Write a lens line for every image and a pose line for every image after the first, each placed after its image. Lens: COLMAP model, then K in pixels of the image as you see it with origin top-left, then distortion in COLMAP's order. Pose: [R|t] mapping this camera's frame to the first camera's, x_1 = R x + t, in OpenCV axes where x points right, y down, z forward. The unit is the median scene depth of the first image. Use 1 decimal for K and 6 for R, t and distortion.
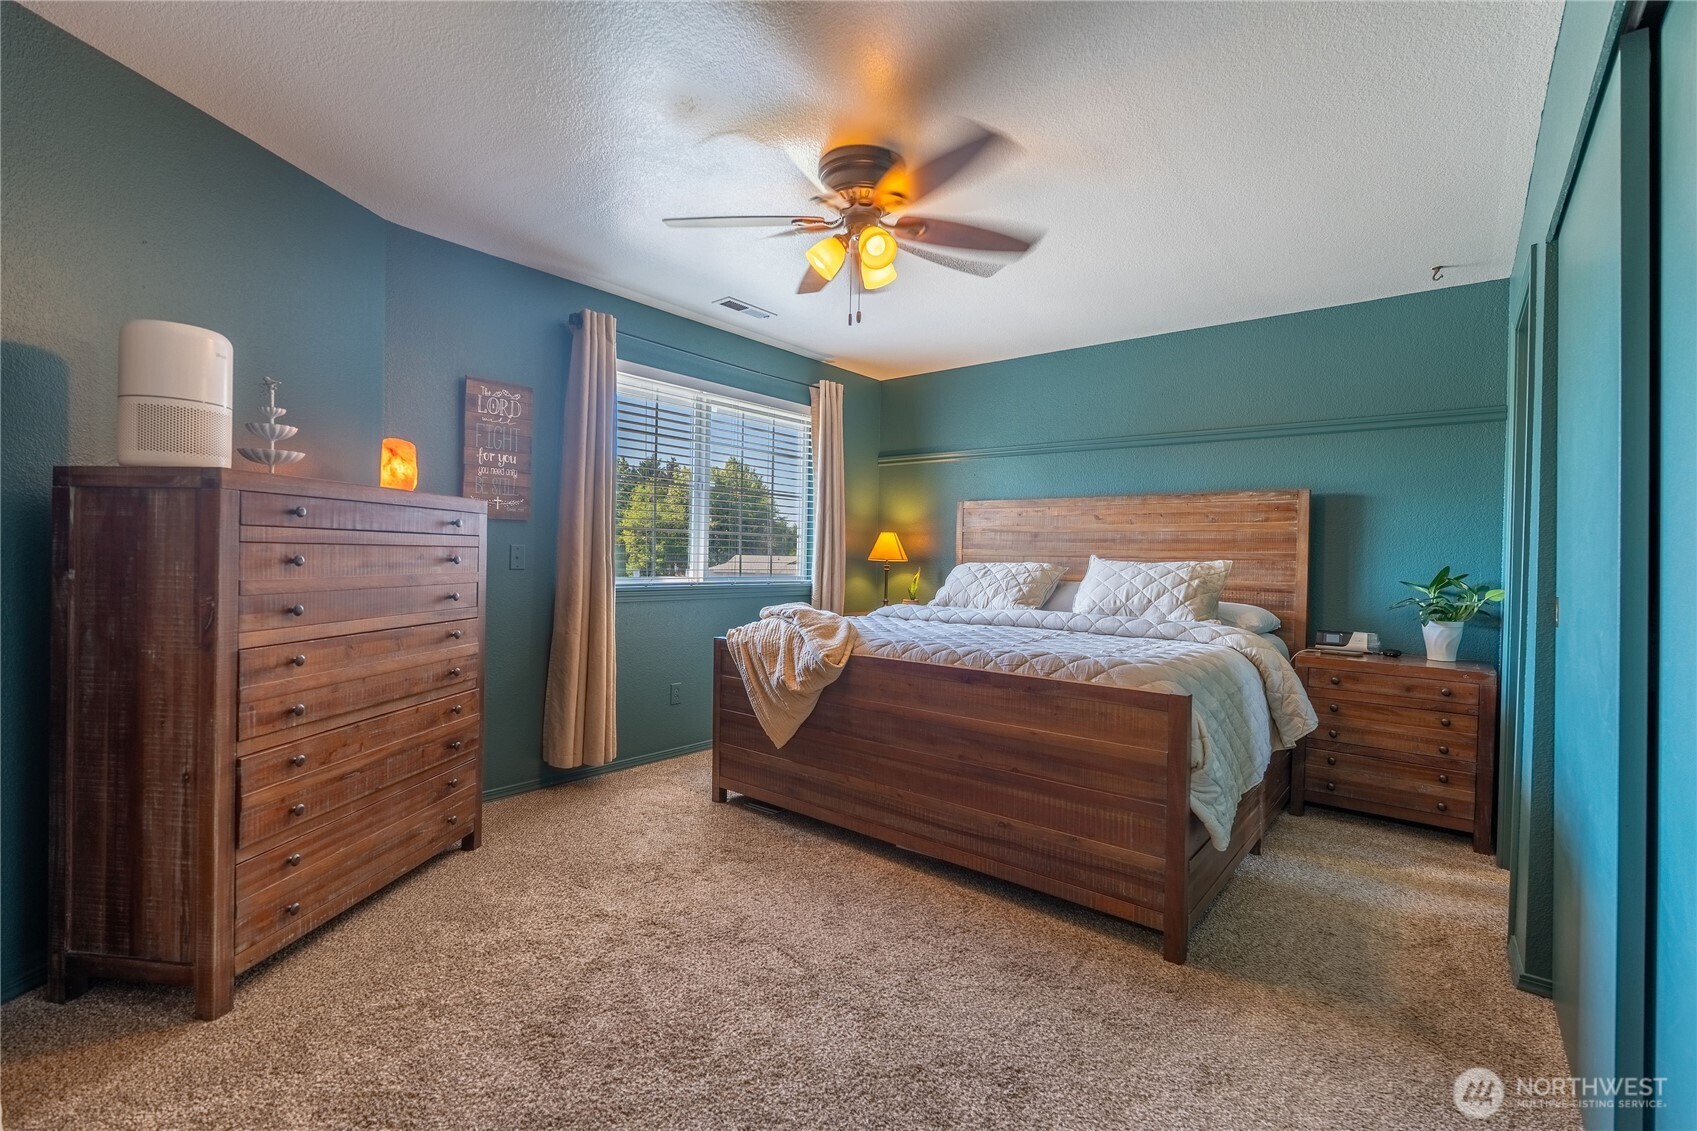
lens RADIAL K [[738.8, 0, 846.0], [0, 738.8, 560.3], [0, 0, 1]] dist [-0.008077, 0.000099]
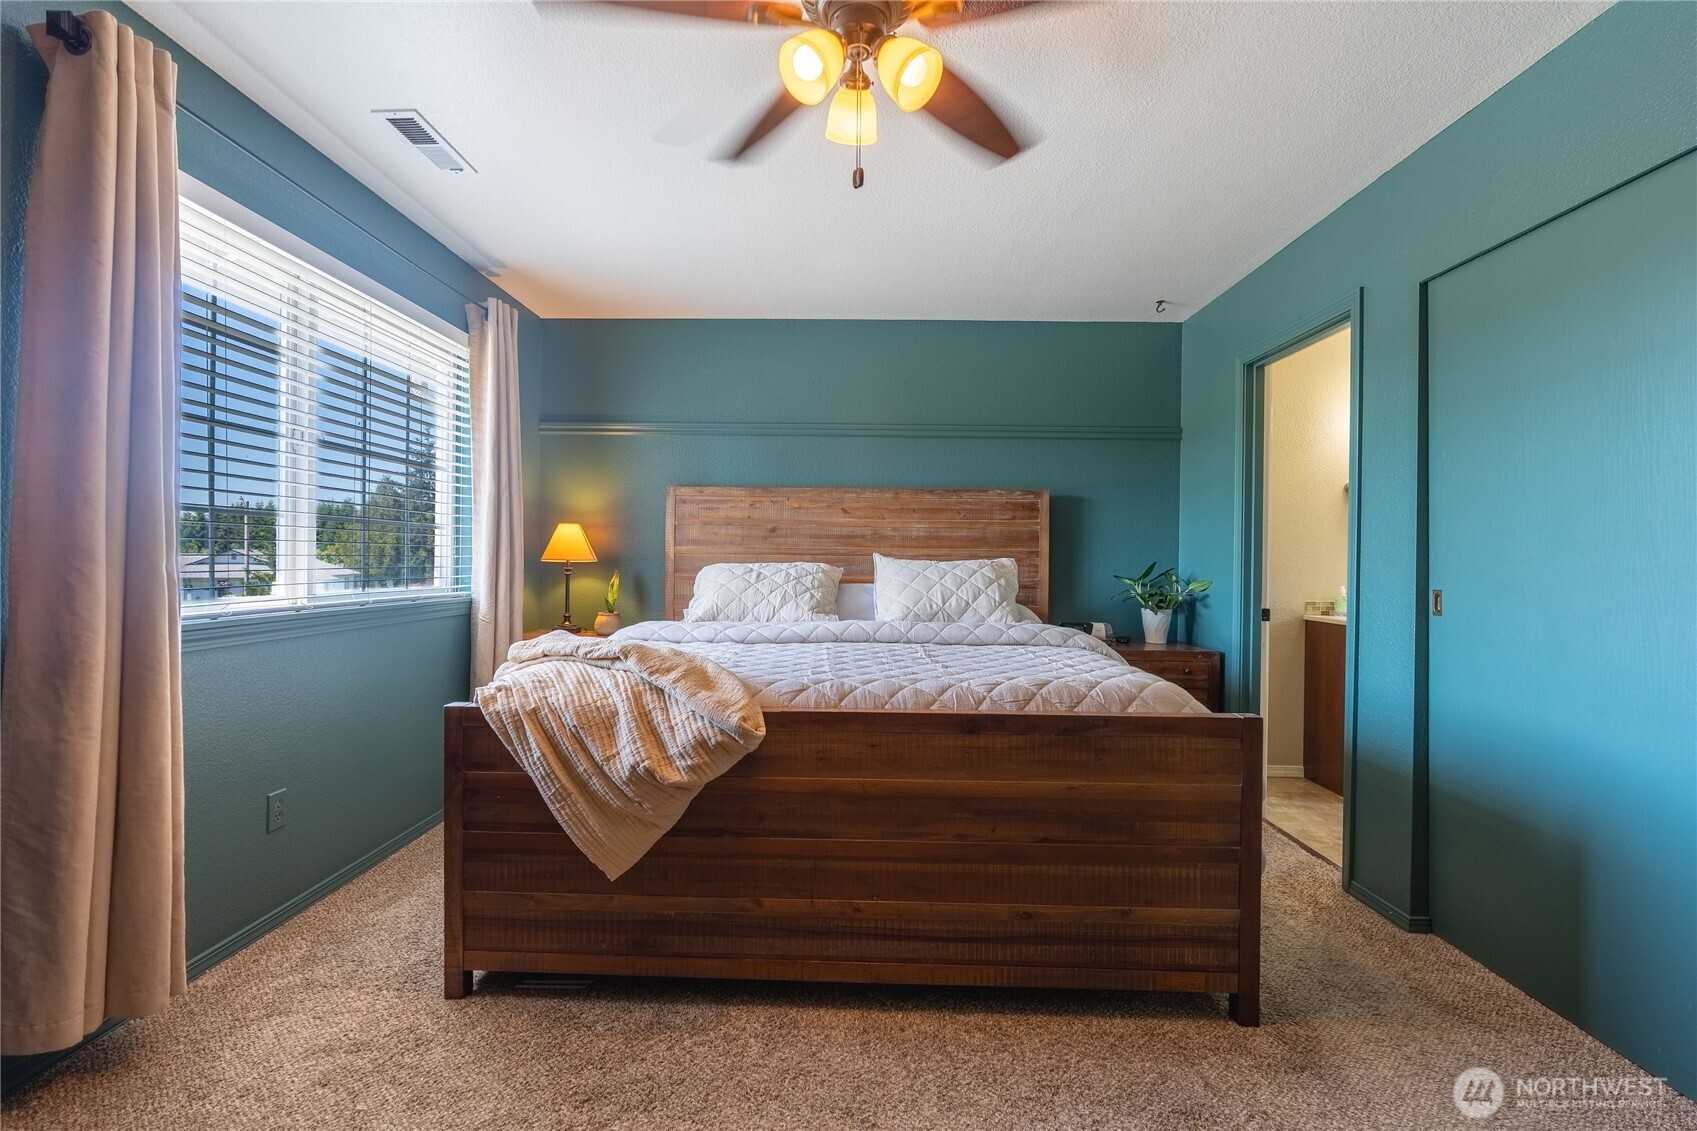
lens RADIAL K [[738.8, 0, 846.0], [0, 738.8, 560.3], [0, 0, 1]] dist [-0.008077, 0.000099]
pose [[0.787259, -0.011324, 0.616518, -0.275025], [0.007109, 0.999932, 0.009287, -0.008103], [-0.616581, -0.002929, 0.787286, 0.368892]]
